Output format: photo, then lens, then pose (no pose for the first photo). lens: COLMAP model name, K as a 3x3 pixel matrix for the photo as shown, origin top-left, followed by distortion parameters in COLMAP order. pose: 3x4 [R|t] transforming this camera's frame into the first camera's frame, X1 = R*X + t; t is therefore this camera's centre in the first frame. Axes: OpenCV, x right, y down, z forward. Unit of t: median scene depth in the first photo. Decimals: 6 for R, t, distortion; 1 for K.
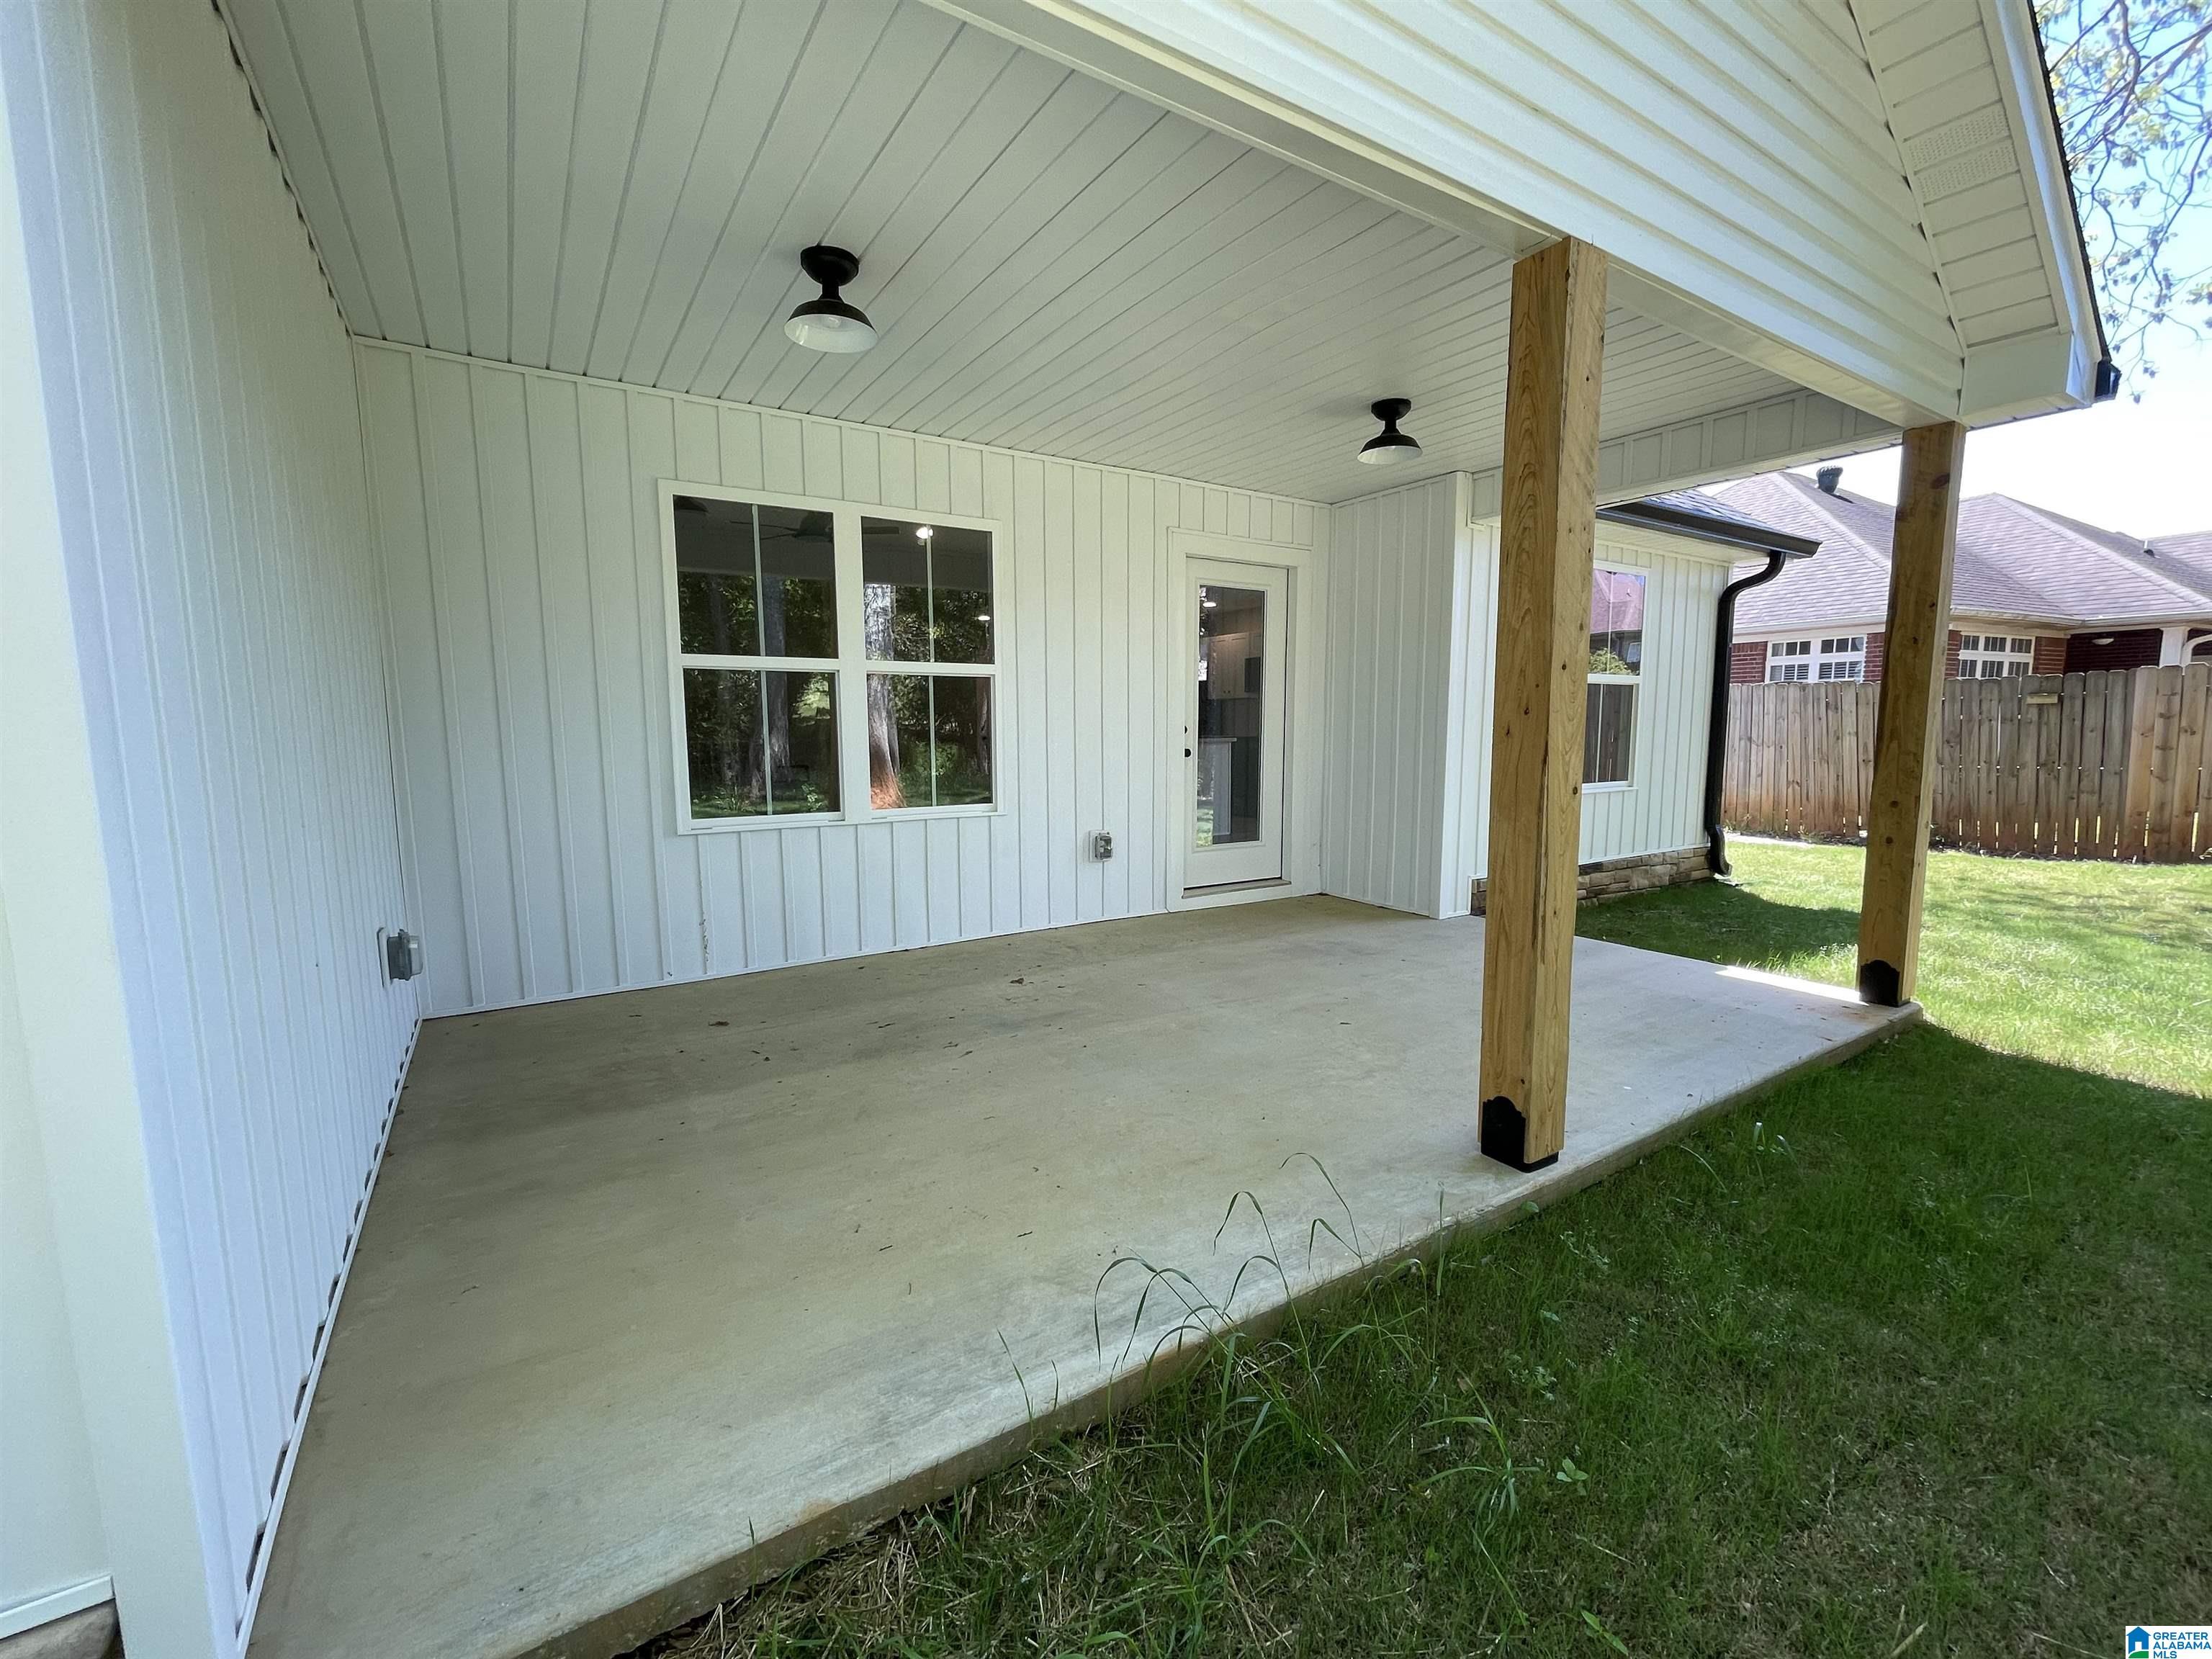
lens RADIAL K [[928.8, 0, 1099.6], [0, 928.8, 831.1], [0, 0, 1]] dist [-0.001508, 0.000073]
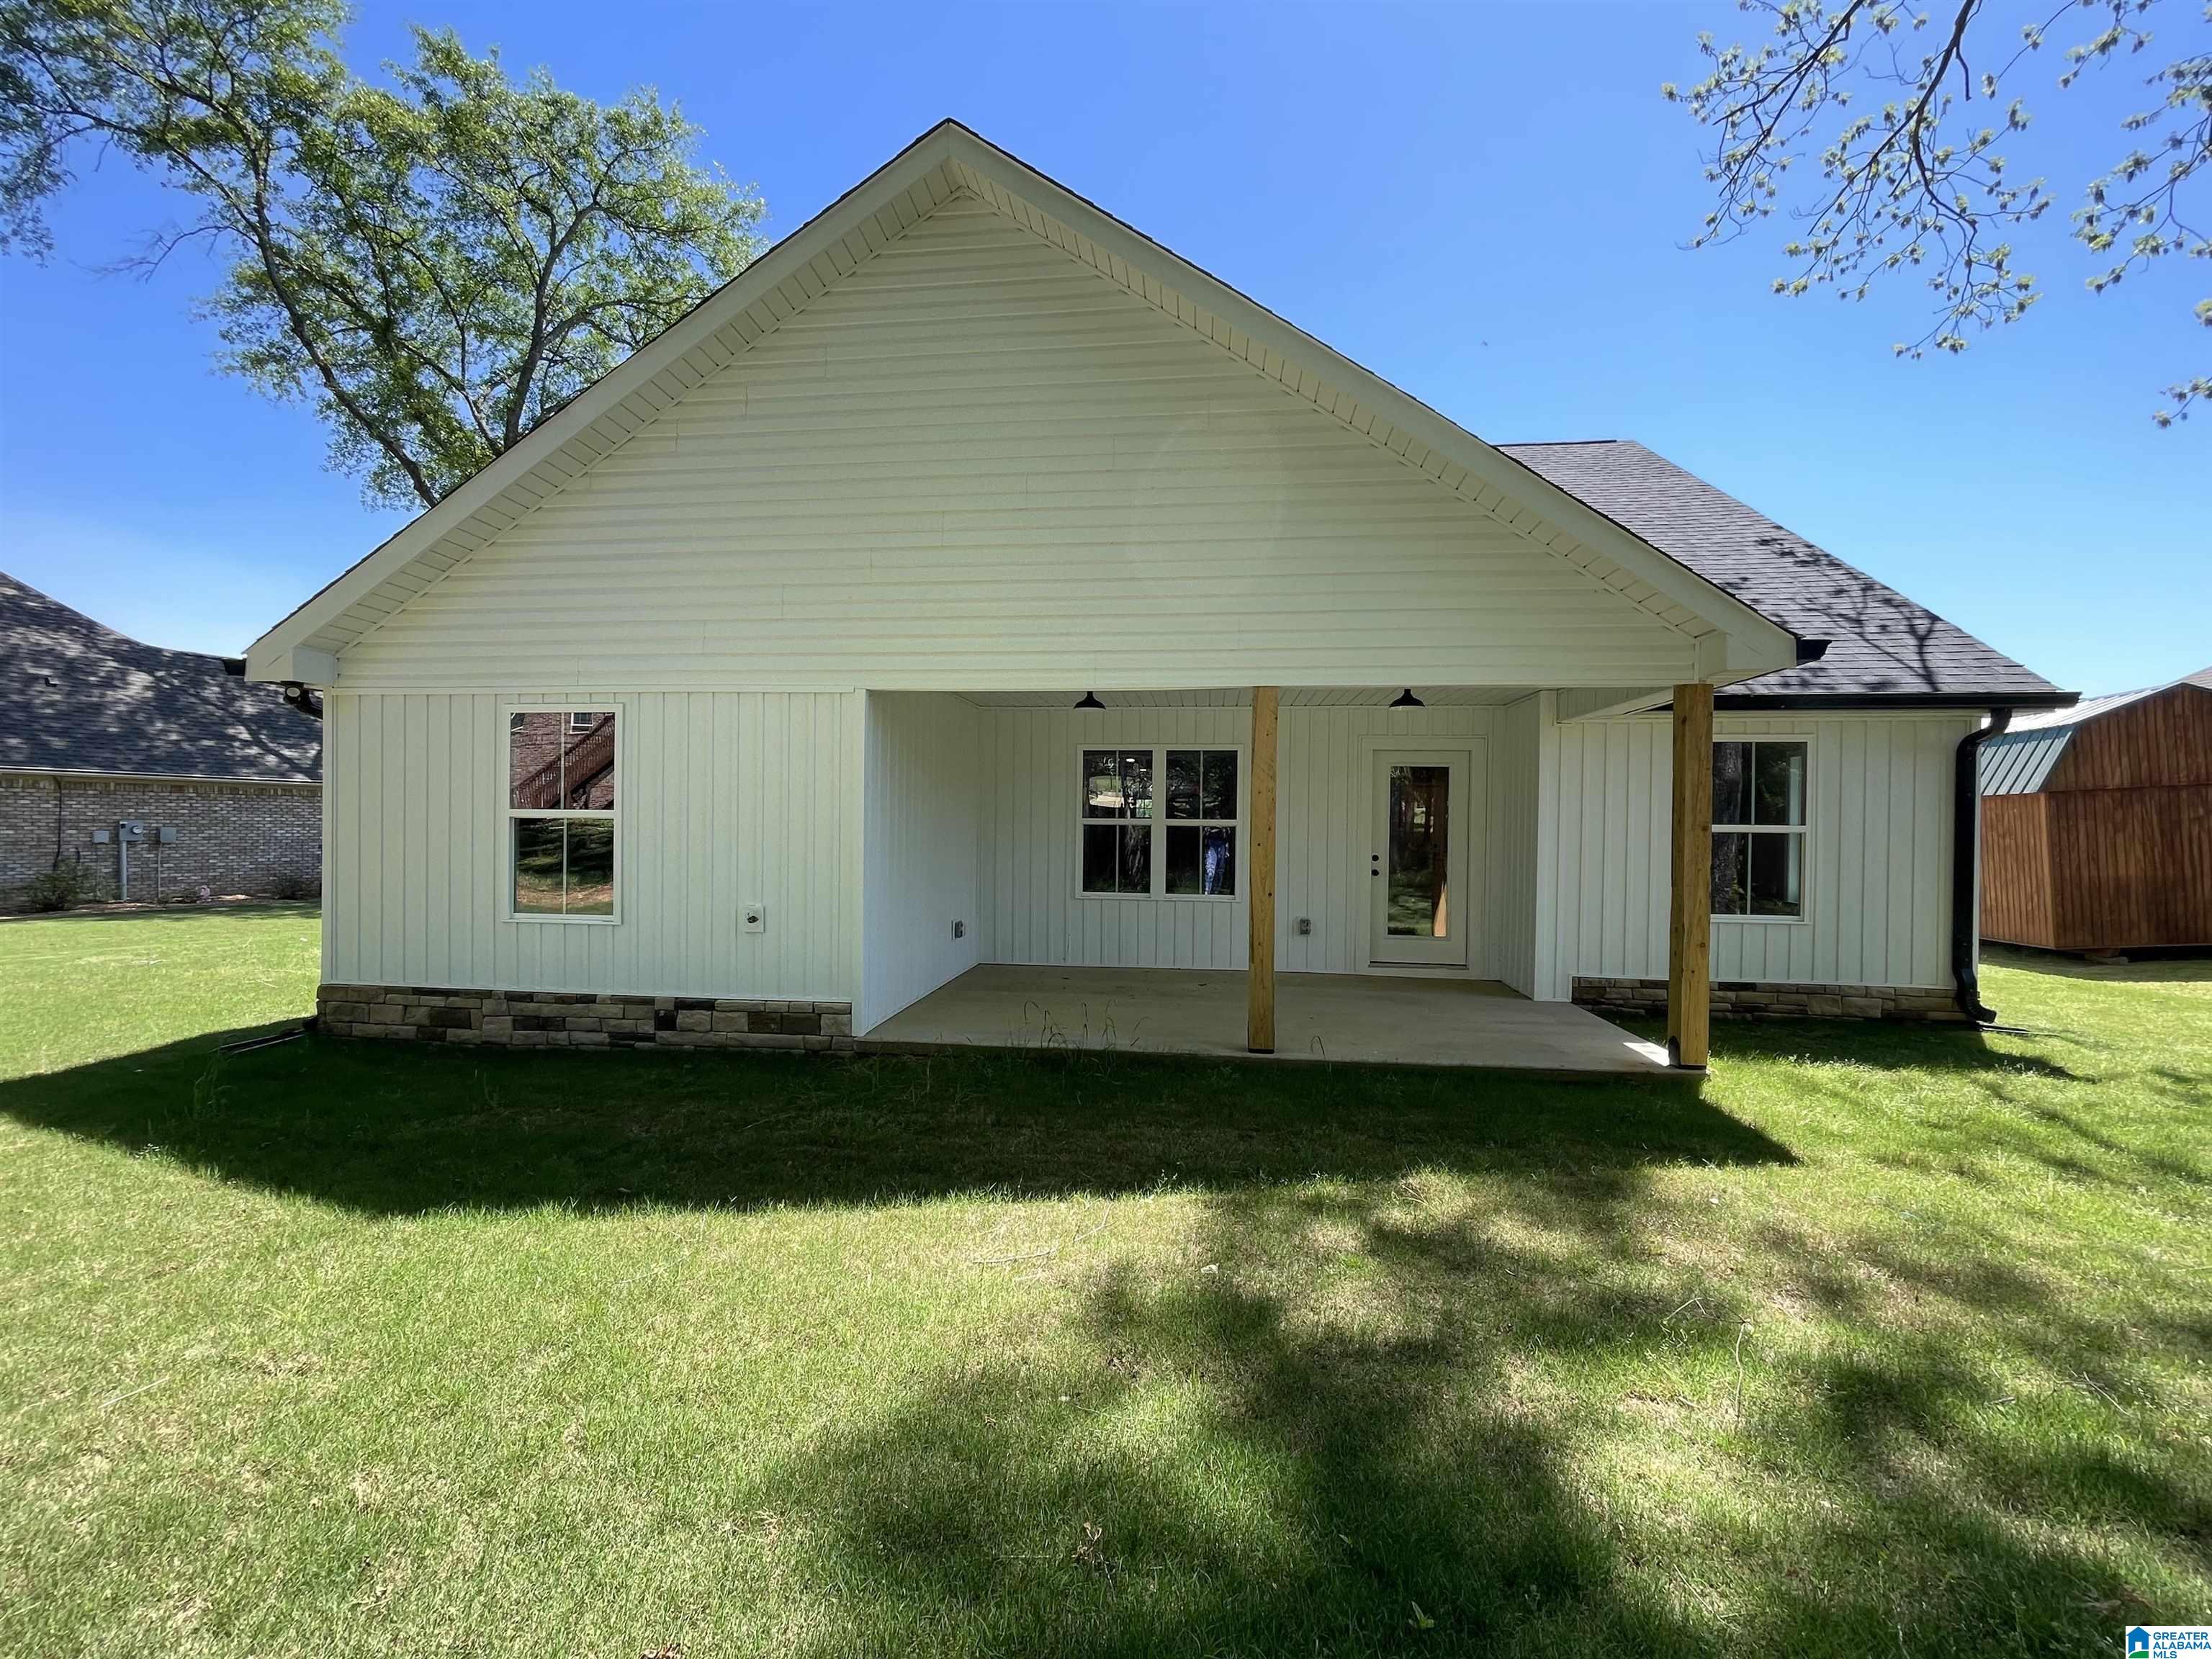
lens RADIAL K [[928.8, 0, 1099.6], [0, 928.8, 831.1], [0, 0, 1]] dist [-0.001508, 0.000073]
pose [[0.782308, 0.020357, -0.622559, 0.831258], [-0.090670, 0.992542, -0.081482, 0.017786], [0.616257, 0.120191, 0.778319, -0.605056]]
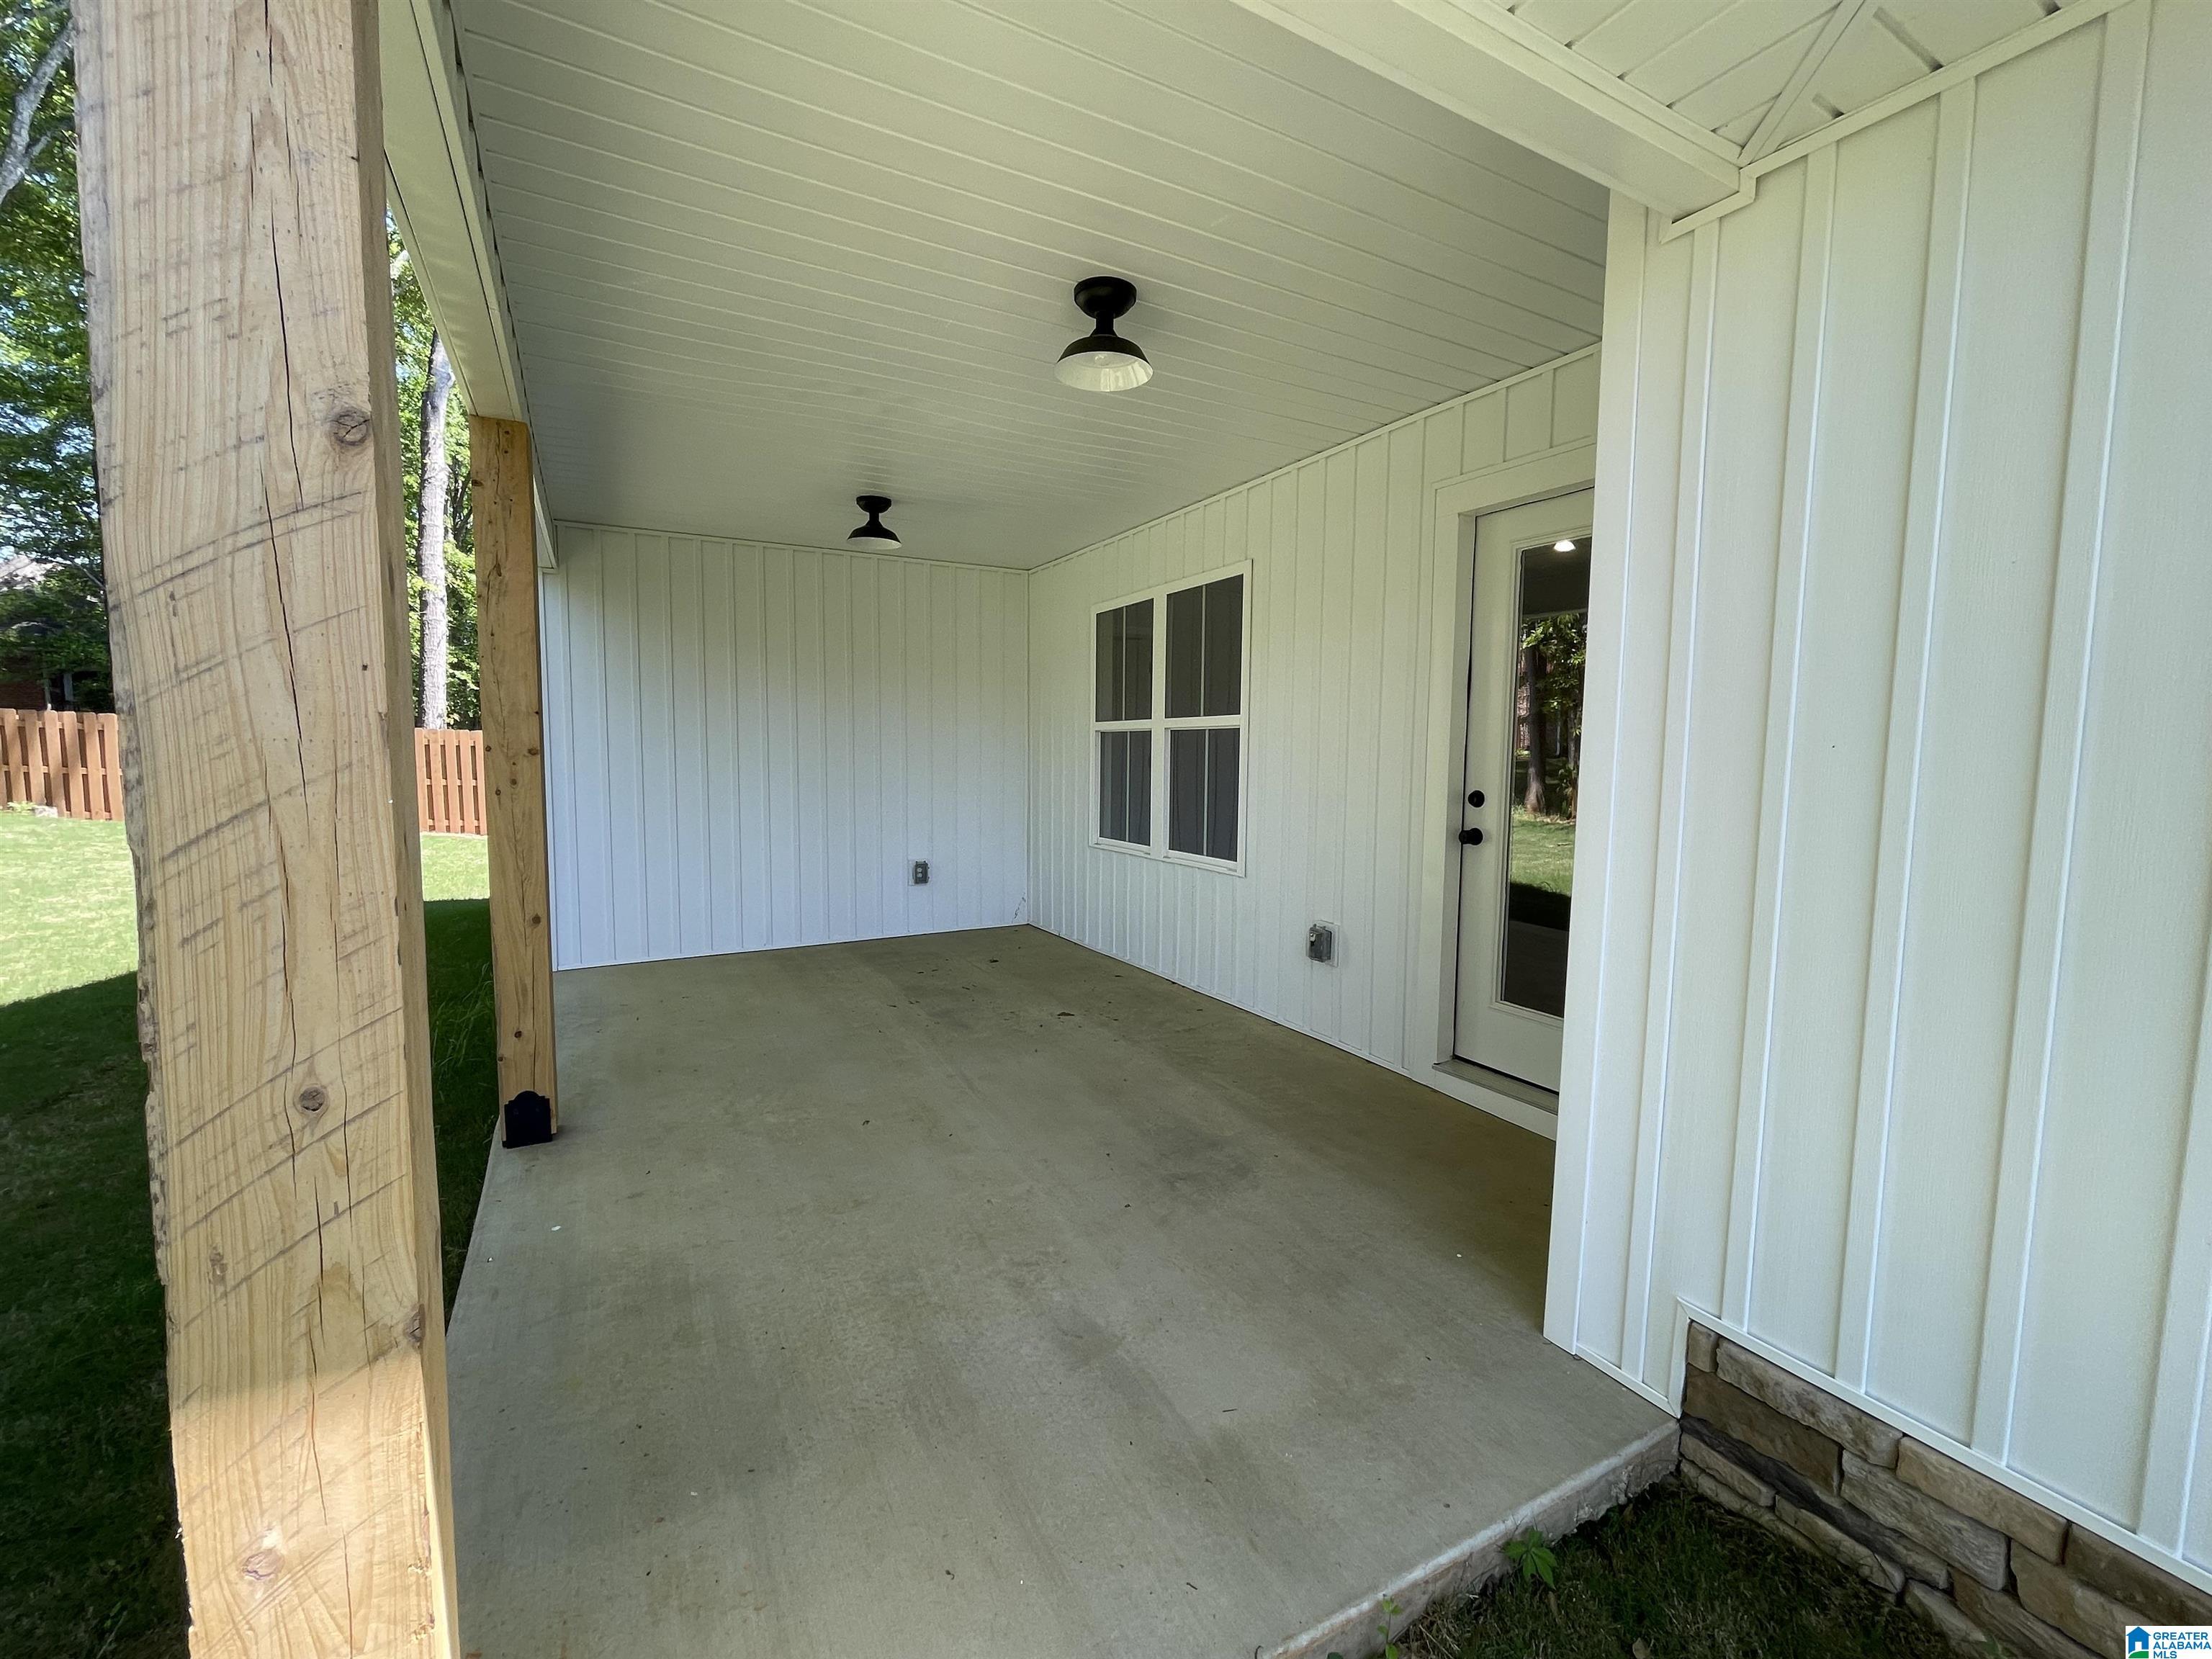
lens RADIAL K [[928.8, 0, 1099.6], [0, 928.8, 831.1], [0, 0, 1]] dist [-0.001508, 0.000073]
pose [[-0.068504, 0.092217, -0.993380, 0.847501], [-0.121351, 0.987555, 0.100045, -0.142567], [0.990243, 0.127401, -0.056461, 0.943903]]
